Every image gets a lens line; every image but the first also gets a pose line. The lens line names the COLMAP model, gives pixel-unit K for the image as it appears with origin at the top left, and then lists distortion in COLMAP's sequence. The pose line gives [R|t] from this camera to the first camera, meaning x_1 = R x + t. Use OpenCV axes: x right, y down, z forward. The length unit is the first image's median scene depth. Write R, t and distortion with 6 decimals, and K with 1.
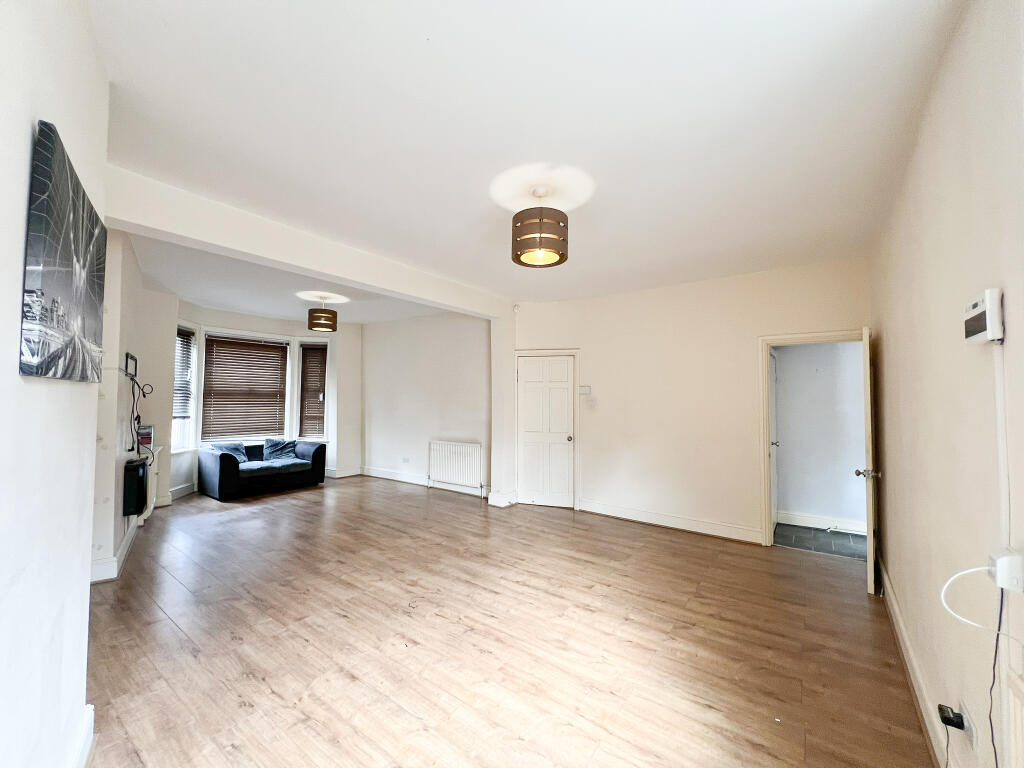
lens RADIAL K [[408.5, 0, 512.0], [0, 408.5, 384.0], [0, 0, 1]] dist [-0.000830, 0.000117]
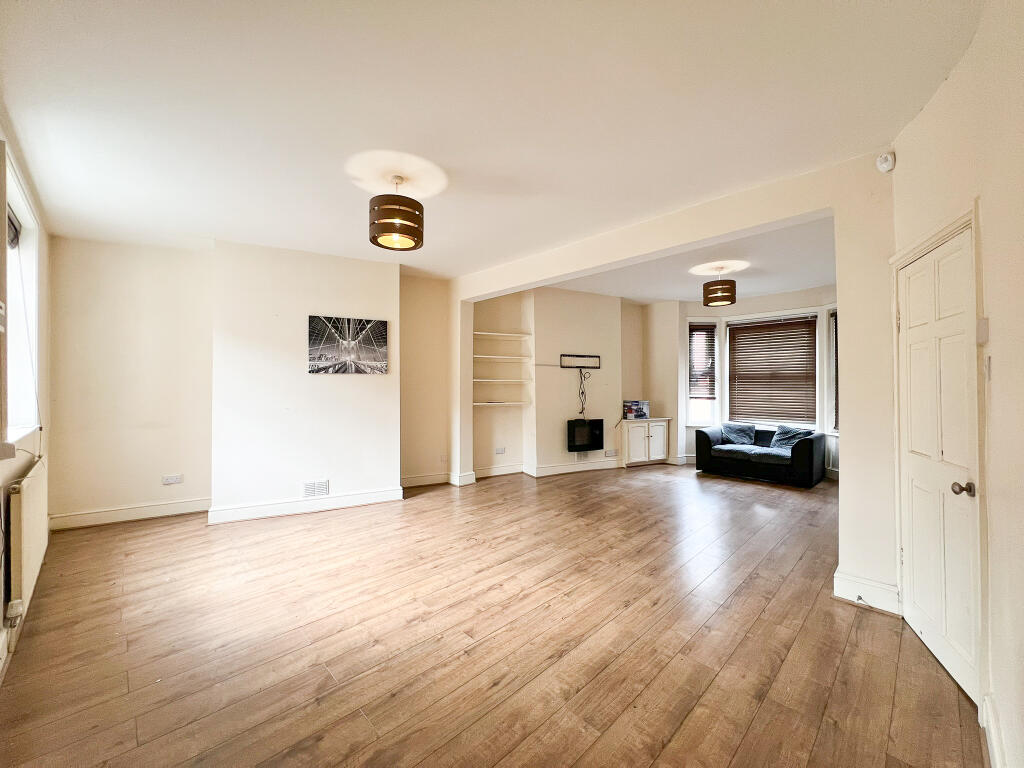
lens RADIAL K [[409.8, 0, 512.0], [0, 409.8, 384.0], [0, 0, 1]] dist [-0.001662, -0.000411]
pose [[-0.161734, -0.008799, -0.986795, 0.820327], [0.033084, 0.999350, -0.014334, 0.068277], [0.986280, -0.034965, -0.161338, 1.111030]]
